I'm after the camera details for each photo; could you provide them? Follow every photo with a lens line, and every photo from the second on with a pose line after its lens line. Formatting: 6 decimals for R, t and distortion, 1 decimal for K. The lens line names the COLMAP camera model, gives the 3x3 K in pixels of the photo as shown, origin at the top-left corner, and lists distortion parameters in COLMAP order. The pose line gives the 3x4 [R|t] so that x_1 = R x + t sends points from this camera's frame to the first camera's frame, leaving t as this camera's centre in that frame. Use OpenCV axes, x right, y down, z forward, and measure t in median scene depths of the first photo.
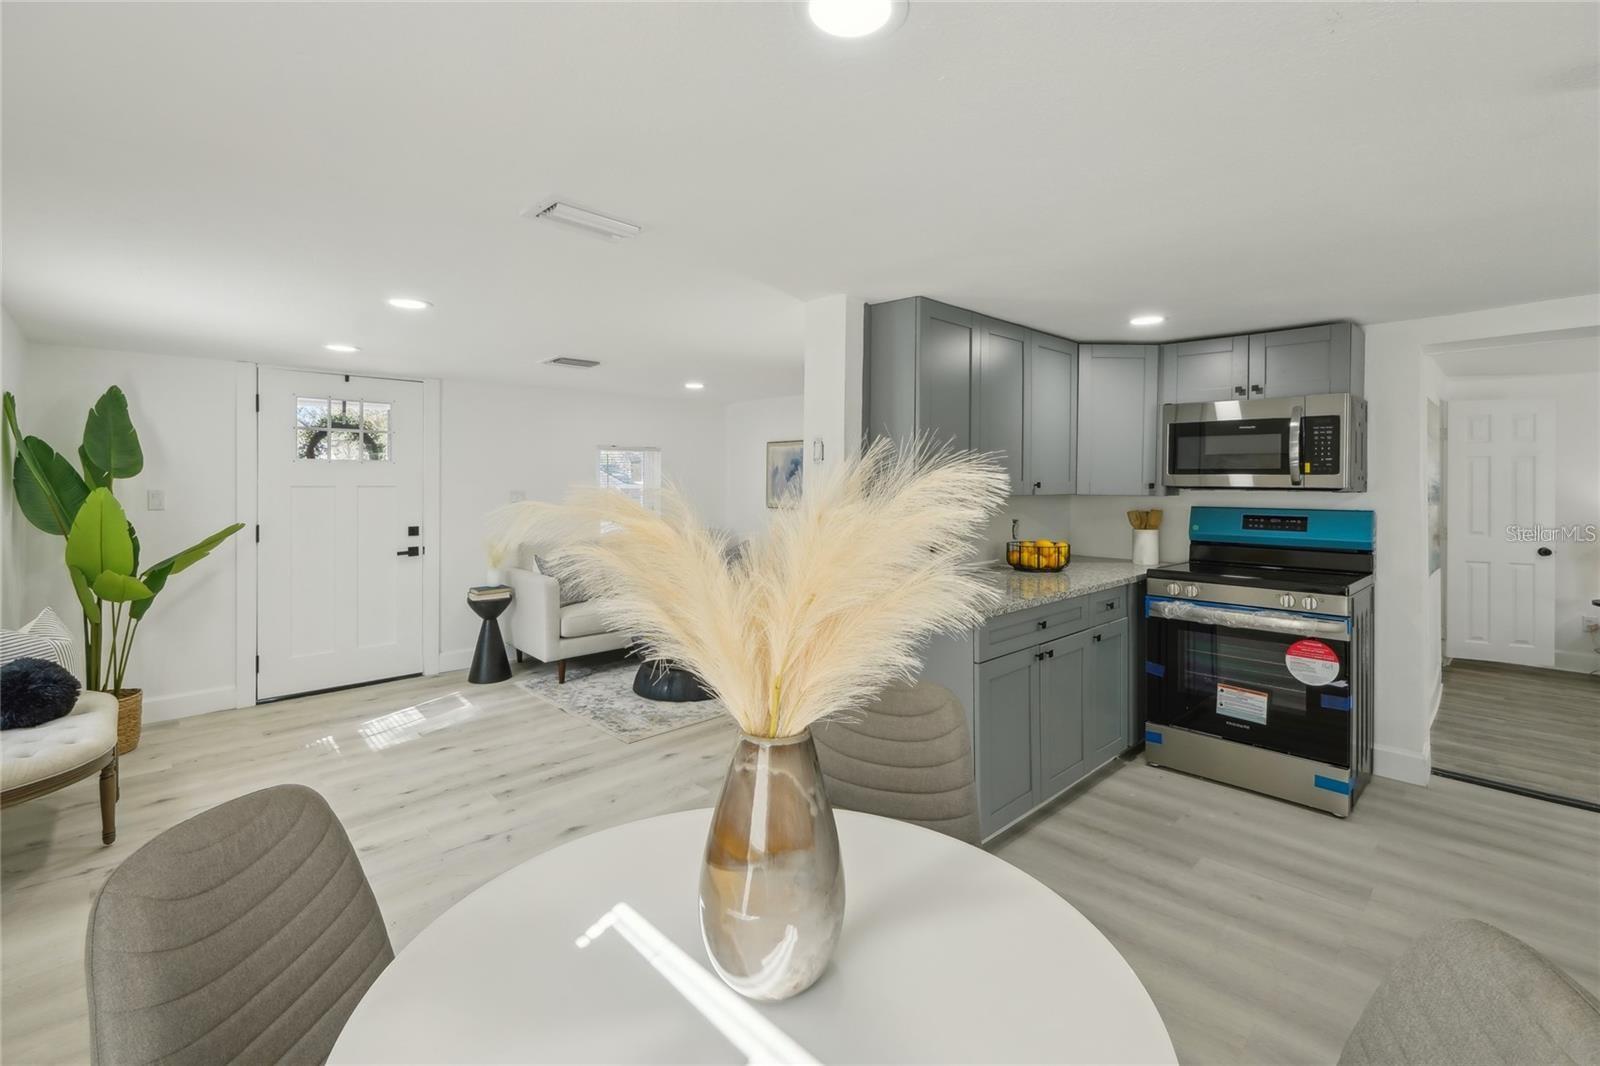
lens RADIAL K [[707.6, 0, 825.0], [0, 707.6, 484.9], [0, 0, 1]] dist [-0.011689, 0.003361]
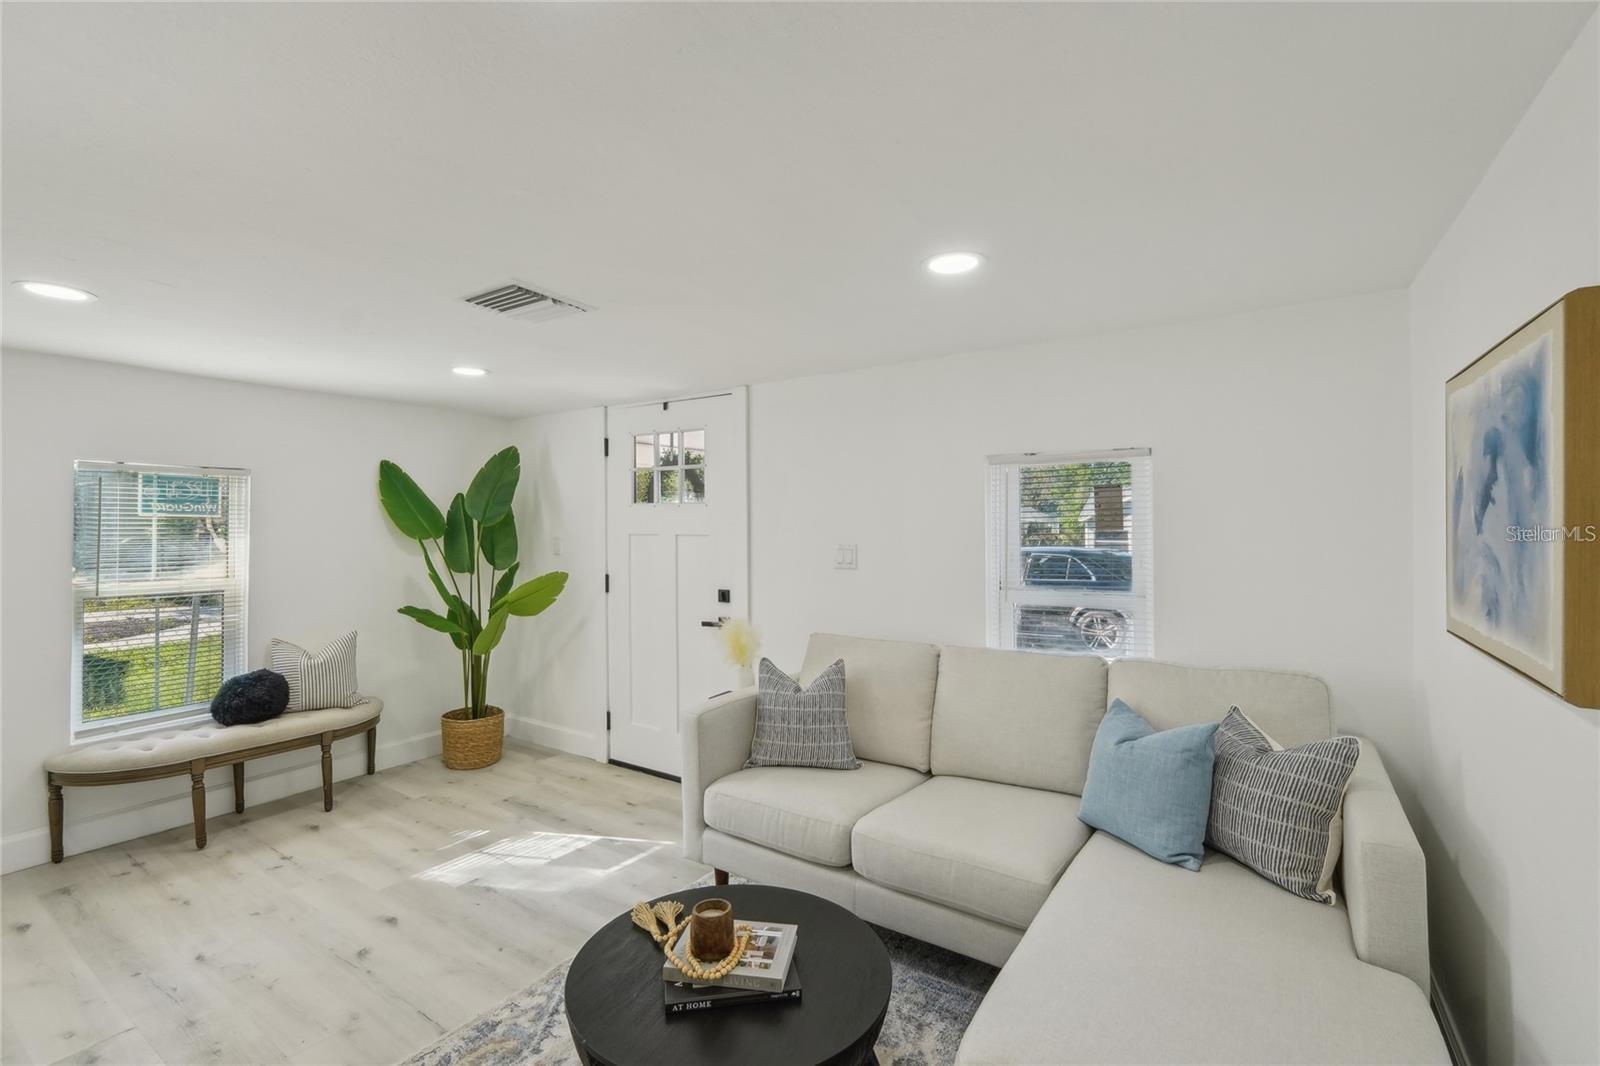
lens RADIAL K [[707.6, 0, 807.6], [0, 707.6, 510.7], [0, 0, 1]] dist [-0.011689, 0.003361]
pose [[0.210311, -0.017143, -0.977484, 0.172633], [0.002881, 0.999853, -0.016916, -0.011733], [0.977630, 0.000742, 0.210329, 0.962887]]
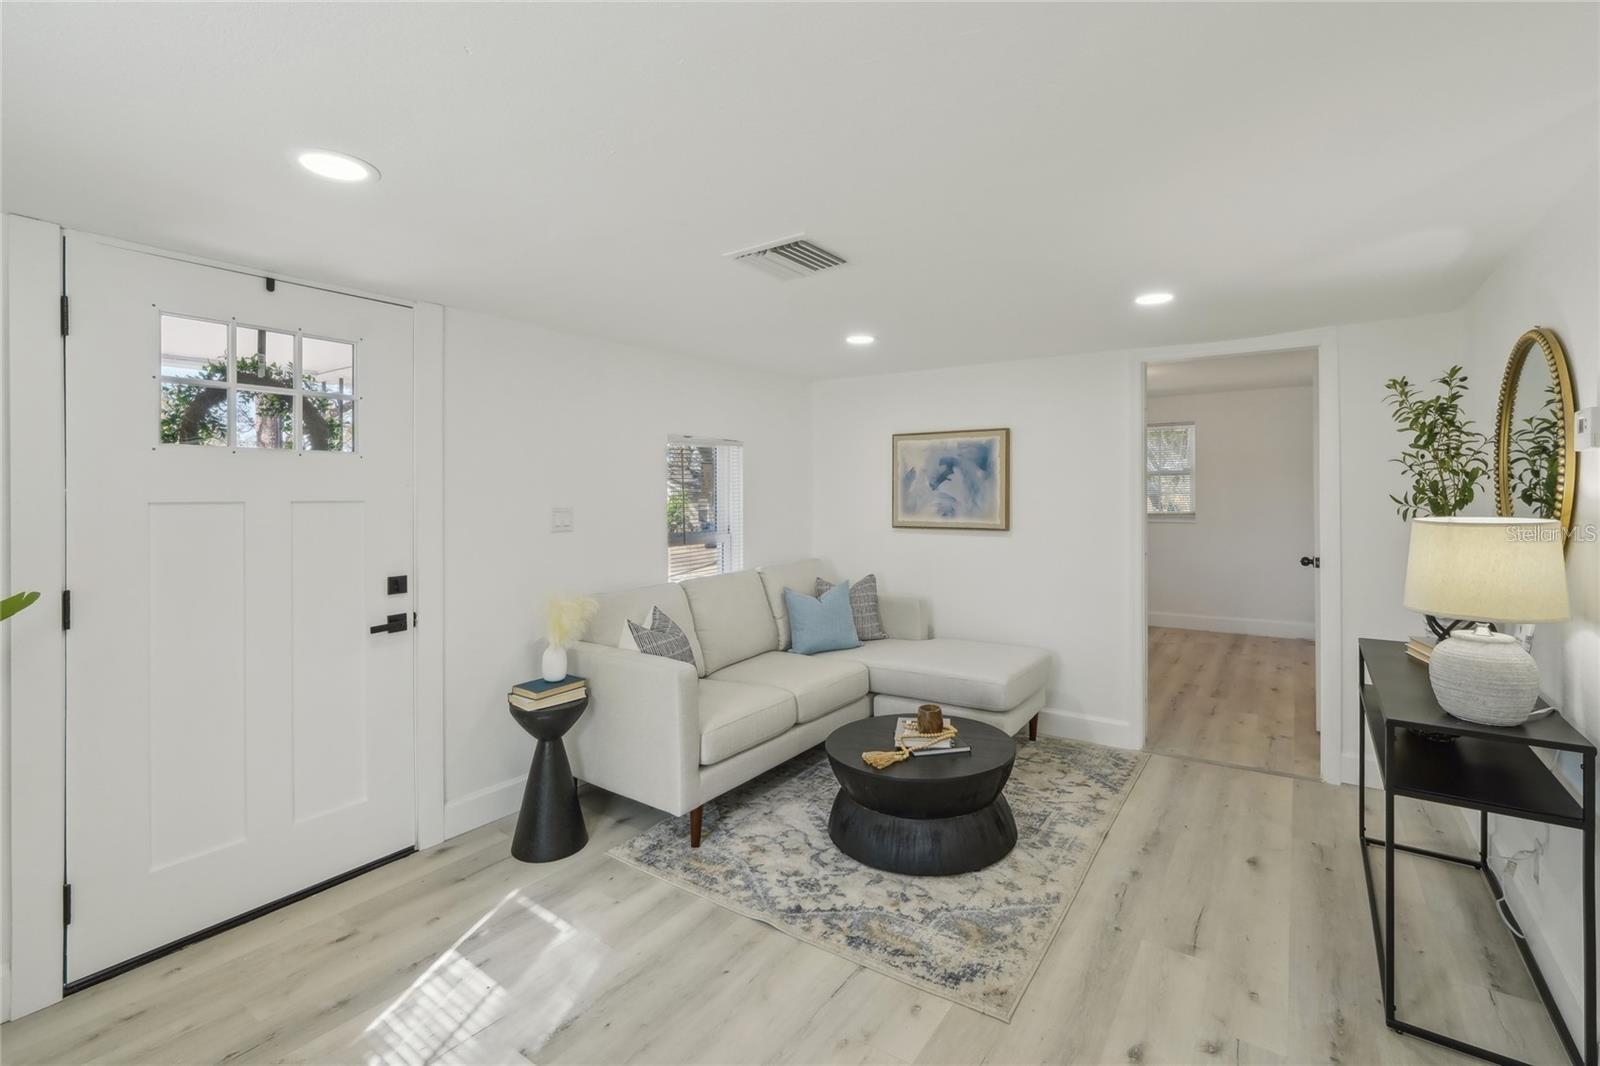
lens RADIAL K [[707.6, 0, 820.9], [0, 707.6, 495.9], [0, 0, 1]] dist [-0.011689, 0.003361]
pose [[0.979772, -0.007785, 0.199967, -0.388412], [0.008057, 0.999967, -0.000548, 0.000942], [-0.199956, 0.002148, 0.979802, 0.426902]]
